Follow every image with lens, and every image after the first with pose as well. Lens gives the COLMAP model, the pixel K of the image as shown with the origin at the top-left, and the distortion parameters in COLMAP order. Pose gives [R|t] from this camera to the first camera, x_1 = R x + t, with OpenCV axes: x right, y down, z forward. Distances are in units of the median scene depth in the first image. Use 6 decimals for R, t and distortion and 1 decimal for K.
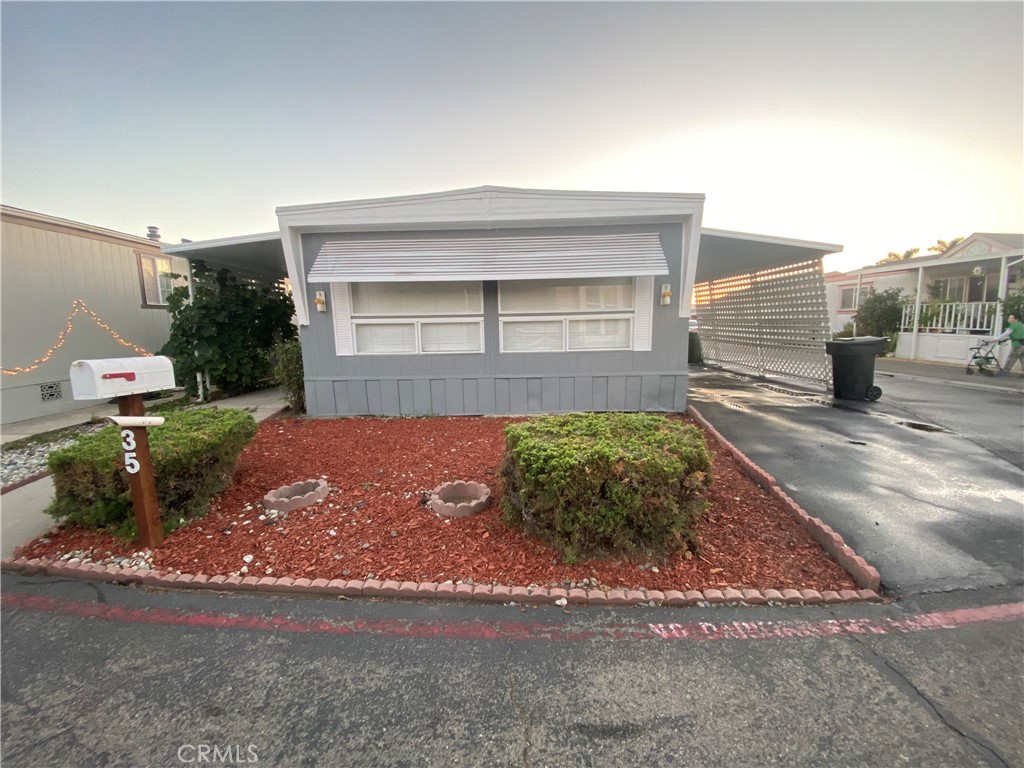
lens RADIAL K [[404.3, 0, 512.0], [0, 404.3, 384.0], [0, 0, 1]] dist [0.000118, 0.000001]
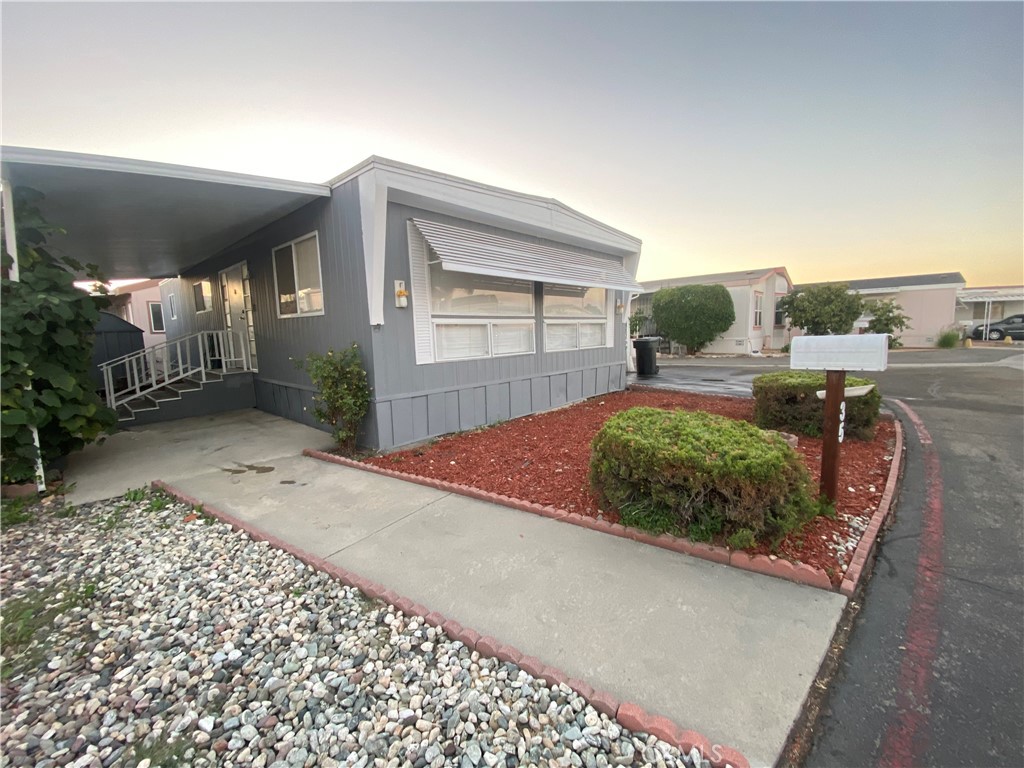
lens RADIAL K [[407.5, 0, 512.0], [0, 407.5, 384.0], [0, 0, 1]] dist [0.001608, -0.011513]
pose [[0.665195, -0.095038, 0.740596, -0.905917], [0.108133, 0.993672, 0.030391, -0.037138], [-0.738798, 0.059867, 0.671262, 0.342869]]
